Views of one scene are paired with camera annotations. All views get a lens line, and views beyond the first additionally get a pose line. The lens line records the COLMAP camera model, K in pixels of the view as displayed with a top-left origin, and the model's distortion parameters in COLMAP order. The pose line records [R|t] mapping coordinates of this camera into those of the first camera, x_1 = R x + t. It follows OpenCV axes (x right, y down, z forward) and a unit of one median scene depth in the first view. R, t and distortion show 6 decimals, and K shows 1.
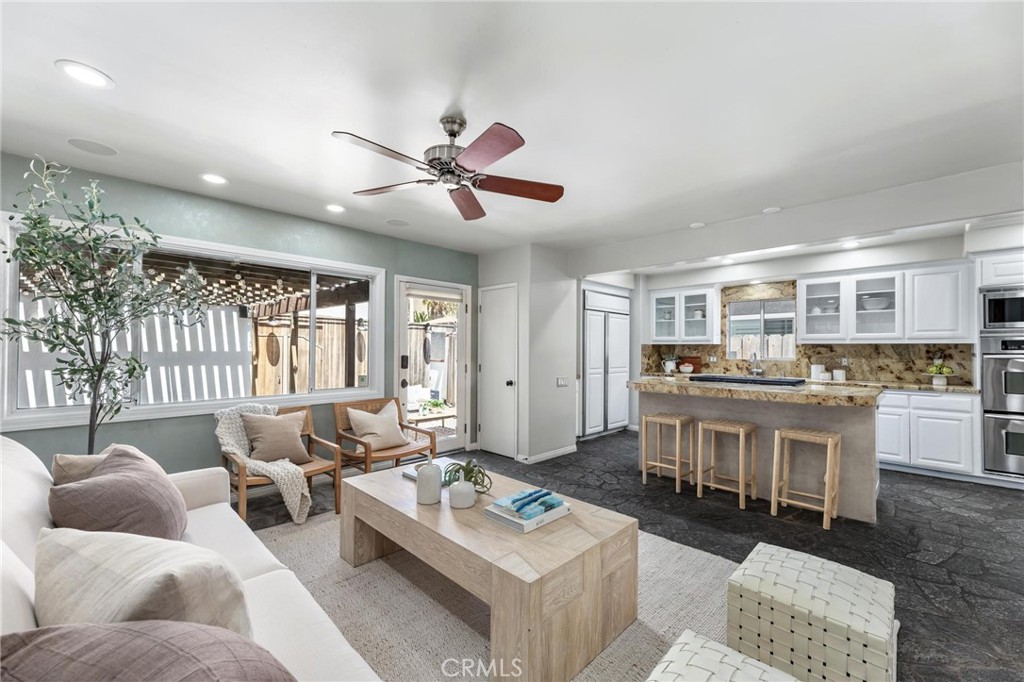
lens RADIAL K [[407.1, 0, 513.8], [0, 407.1, 346.0], [0, 0, 1]] dist [0.001828, -0.000756]
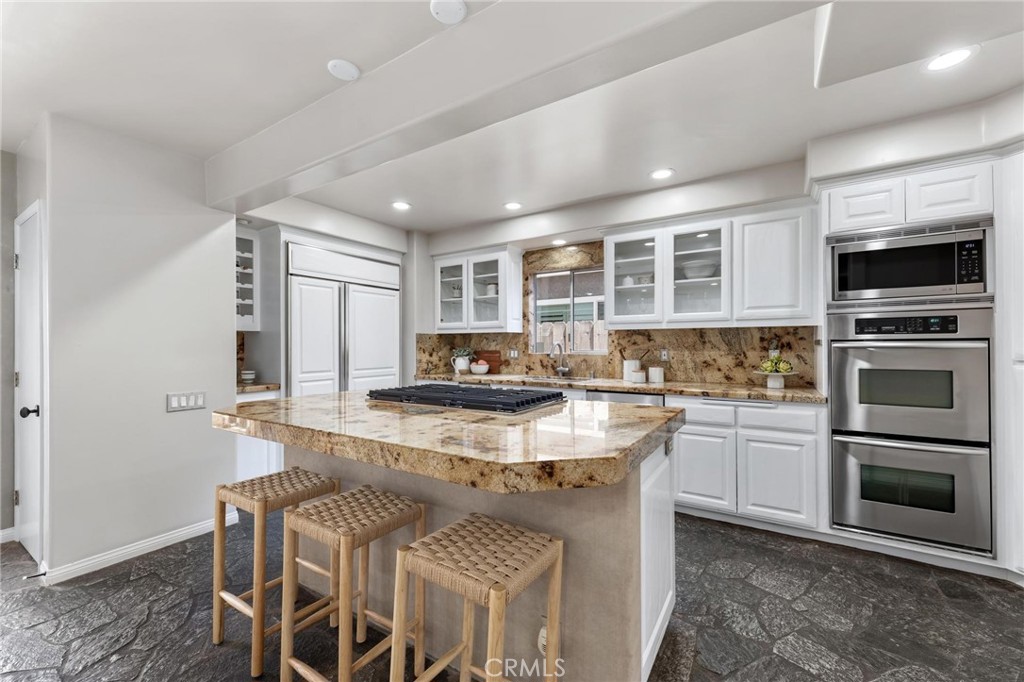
lens RADIAL K [[407.1, 0, 515.3], [0, 407.1, 345.8], [0, 0, 1]] dist [0.001828, -0.000756]
pose [[0.974252, -0.010127, 0.225234, 0.435161], [0.007592, 0.999898, 0.012120, 0.012896], [-0.225334, -0.010098, 0.974229, 0.404612]]
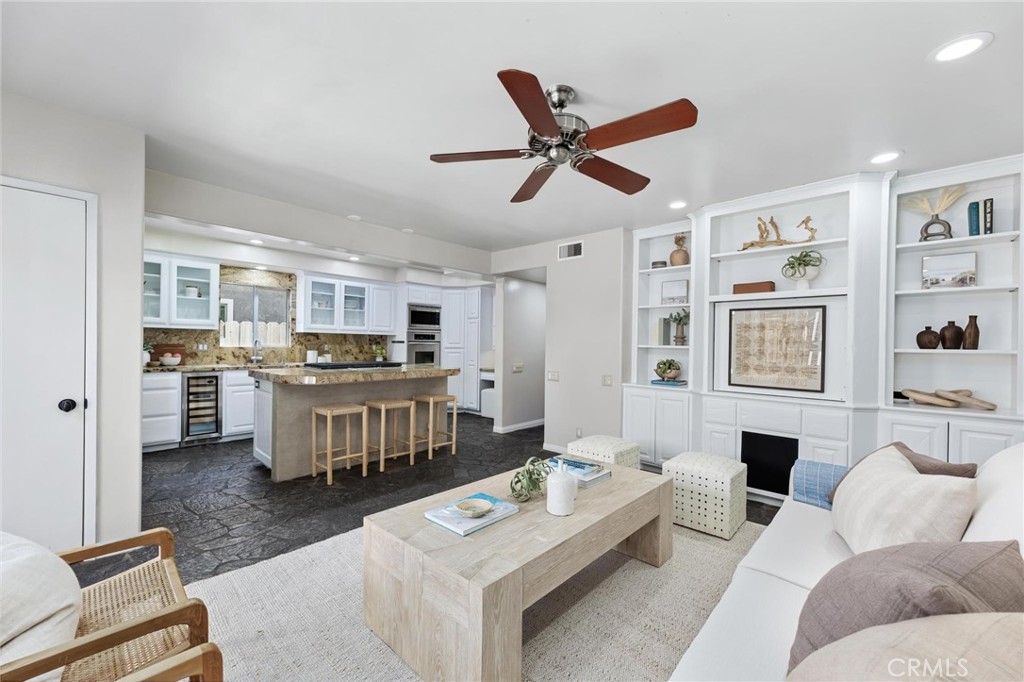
lens RADIAL K [[407.1, 0, 508.9], [0, 407.1, 345.9], [0, 0, 1]] dist [0.001828, -0.000756]
pose [[-0.034753, -0.013033, 0.999311, -0.490595], [-0.024878, 0.999616, 0.012172, 0.004931], [-0.999086, -0.024438, -0.035064, 0.519542]]
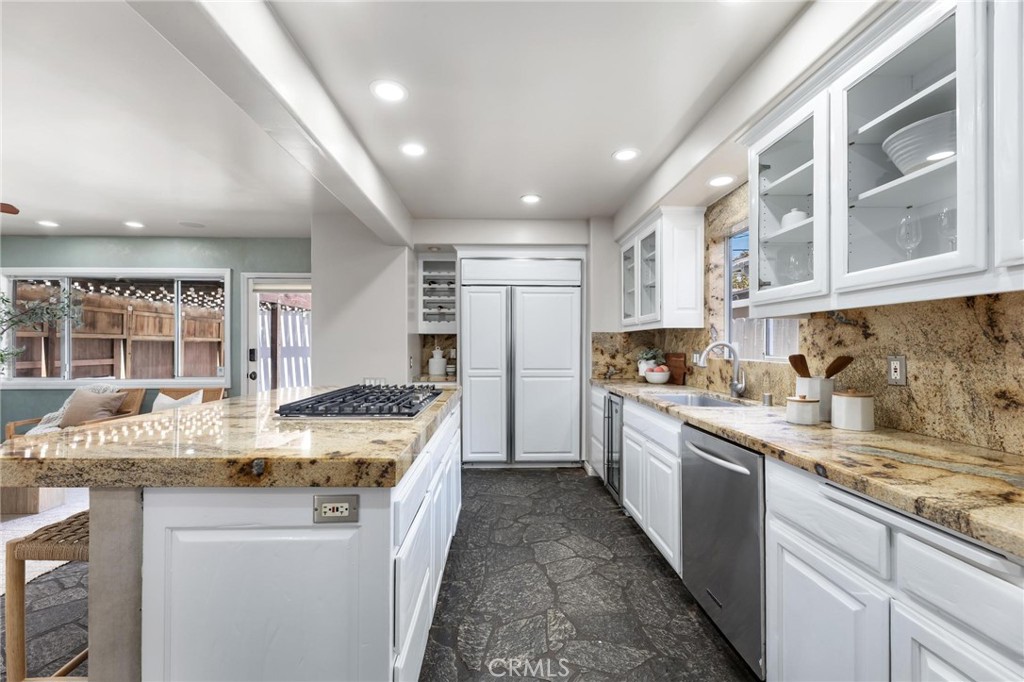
lens RADIAL K [[417.1, 0, 508.4], [0, 417.1, 344.0], [0, 0, 1]] dist [0.000258, 0.000961]
pose [[0.731911, -0.008448, -0.681348, 0.873536], [0.009346, 0.999954, -0.002358, 0.018481], [0.681336, -0.004642, 0.731956, 0.622761]]
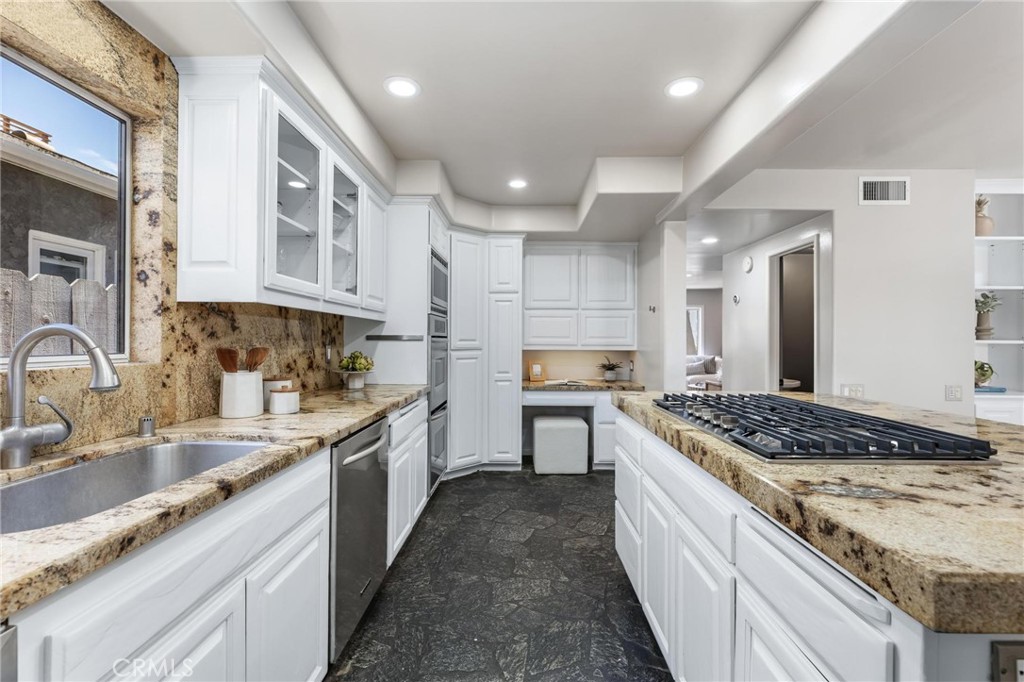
lens RADIAL K [[441.9, 0, 516.3], [0, 441.9, 339.0], [0, 0, 1]] dist [0.004295, 0.000094]
pose [[-0.700783, -0.006209, 0.713348, 0.382620], [-0.016123, 0.999845, -0.007136, 0.021713], [-0.713193, -0.016502, -0.700774, 1.194388]]
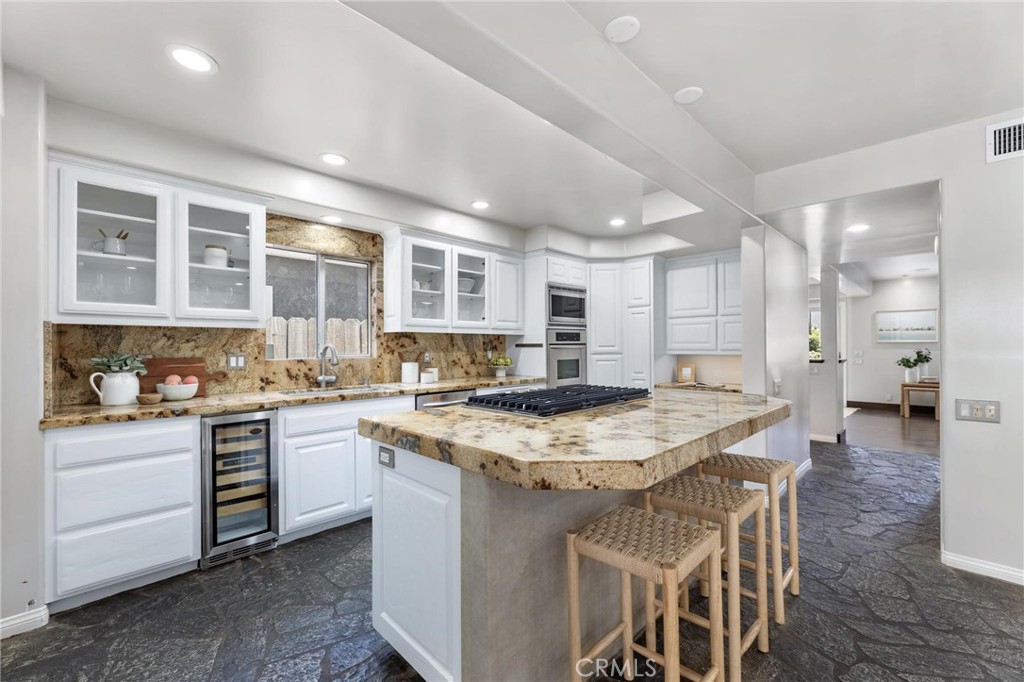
lens RADIAL K [[422.5, 0, 509.1], [0, 422.5, 345.3], [0, 0, 1]] dist [0.000424, -0.000164]
pose [[0.004356, -0.005733, 0.999974, 0.019911], [-0.004181, 0.999975, 0.005751, 0.012721], [-0.999982, -0.004206, 0.004332, 0.905000]]
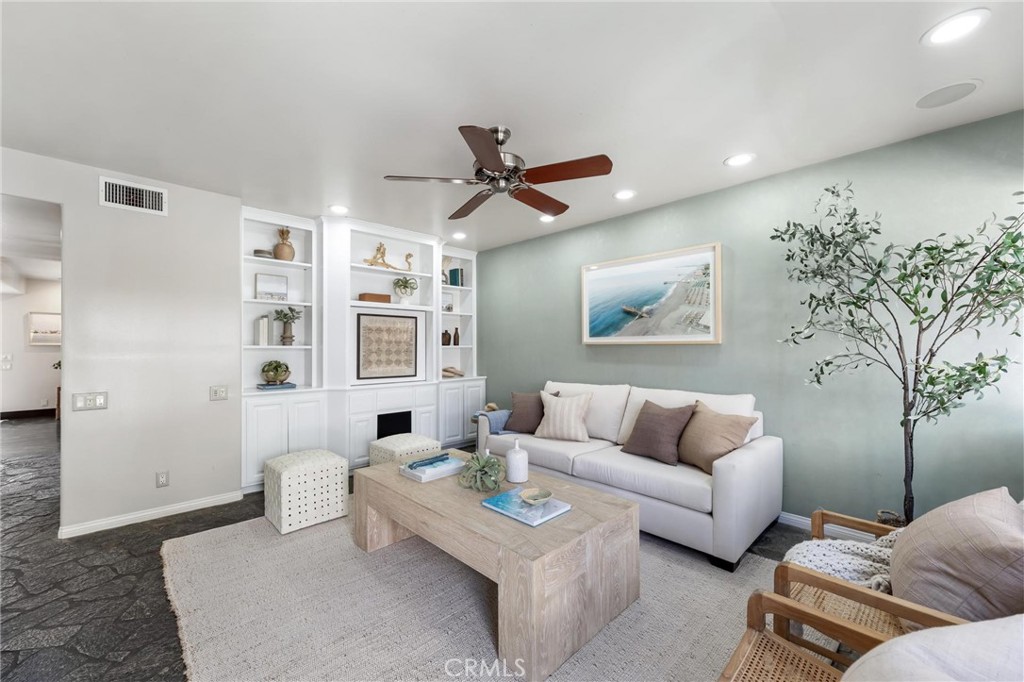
lens RADIAL K [[407.1, 0, 514.2], [0, 407.1, 343.6], [0, 0, 1]] dist [0.001828, -0.000756]
pose [[-0.999959, -0.005172, 0.007408, -0.098785], [-0.005288, 0.999864, -0.015634, 0.012246], [-0.007327, -0.015673, -0.999850, 0.944908]]
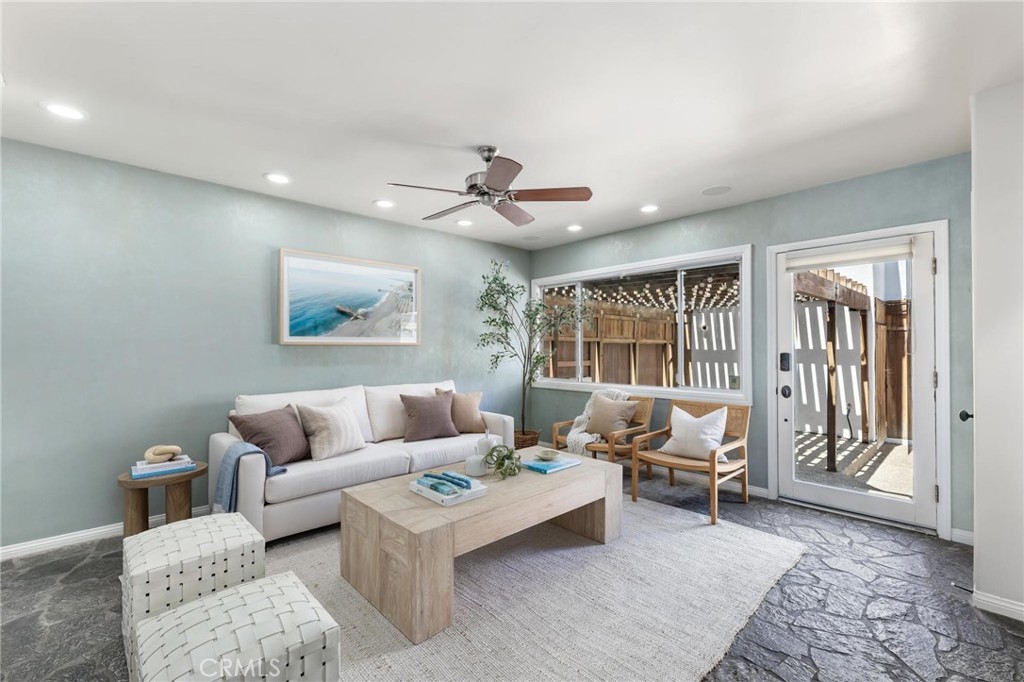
lens RADIAL K [[439.2, 0, 505.6], [0, 439.2, 344.7], [0, 0, 1]] dist [-0.002308, 0.000766]
pose [[-0.039664, -0.012265, -0.999138, 0.501191], [0.009389, 0.999876, -0.012647, 0.012731], [0.999169, -0.009882, -0.039544, 0.496596]]
